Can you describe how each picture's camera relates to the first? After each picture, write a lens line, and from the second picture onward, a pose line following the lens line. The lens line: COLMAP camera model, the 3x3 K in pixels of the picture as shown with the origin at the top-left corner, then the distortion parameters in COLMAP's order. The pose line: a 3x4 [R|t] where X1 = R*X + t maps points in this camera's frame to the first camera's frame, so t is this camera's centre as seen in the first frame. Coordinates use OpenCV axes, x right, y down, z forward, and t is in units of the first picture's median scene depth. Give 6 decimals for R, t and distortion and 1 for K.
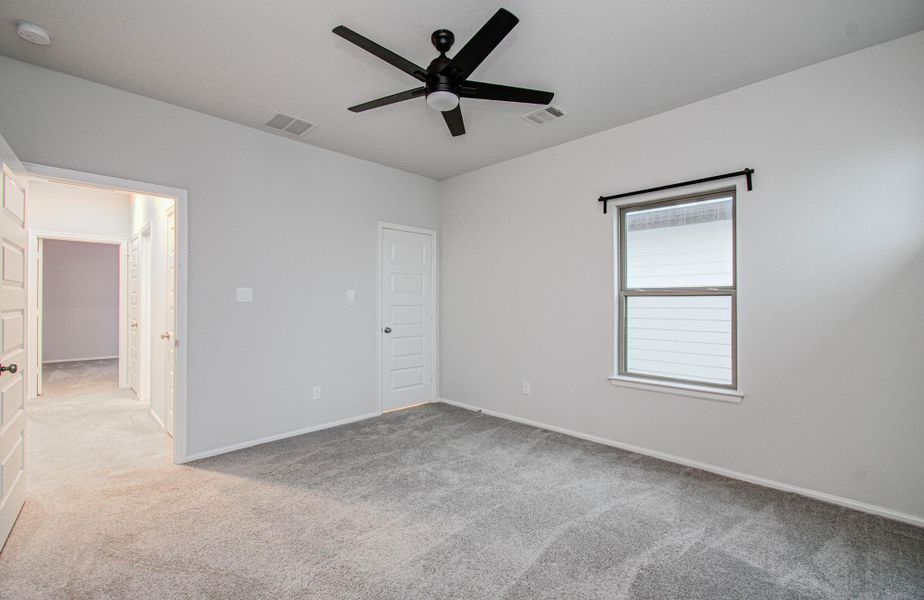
lens RADIAL K [[401.6, 0, 461.3], [0, 401.6, 302.0], [0, 0, 1]] dist [-0.003725, 0.000060]
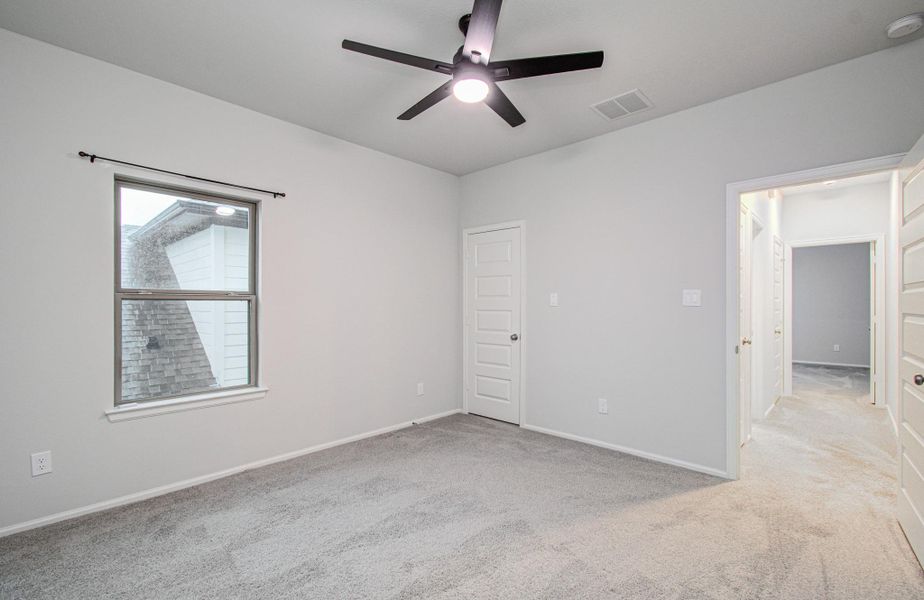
lens RADIAL K [[401.6, 0, 461.3], [0, 401.6, 302.0], [0, 0, 1]] dist [-0.003725, 0.000060]
pose [[-0.022449, 0.011854, 0.999678, -0.358188], [0.000170, 0.999930, -0.011853, 0.000379], [-0.999748, -0.000096, -0.022449, 0.386902]]
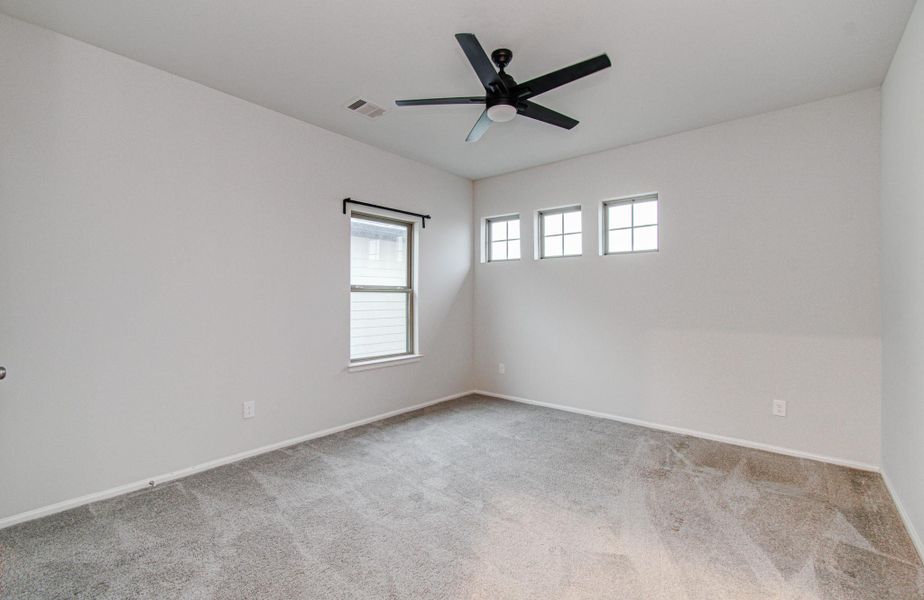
lens RADIAL K [[401.6, 0, 461.3], [0, 401.6, 302.0], [0, 0, 1]] dist [-0.003725, 0.000060]
pose [[-0.073586, -0.011183, 0.997226, -0.738834], [0.001560, 0.999935, 0.011329, 0.001156], [-0.997288, 0.002390, -0.073563, 0.774741]]
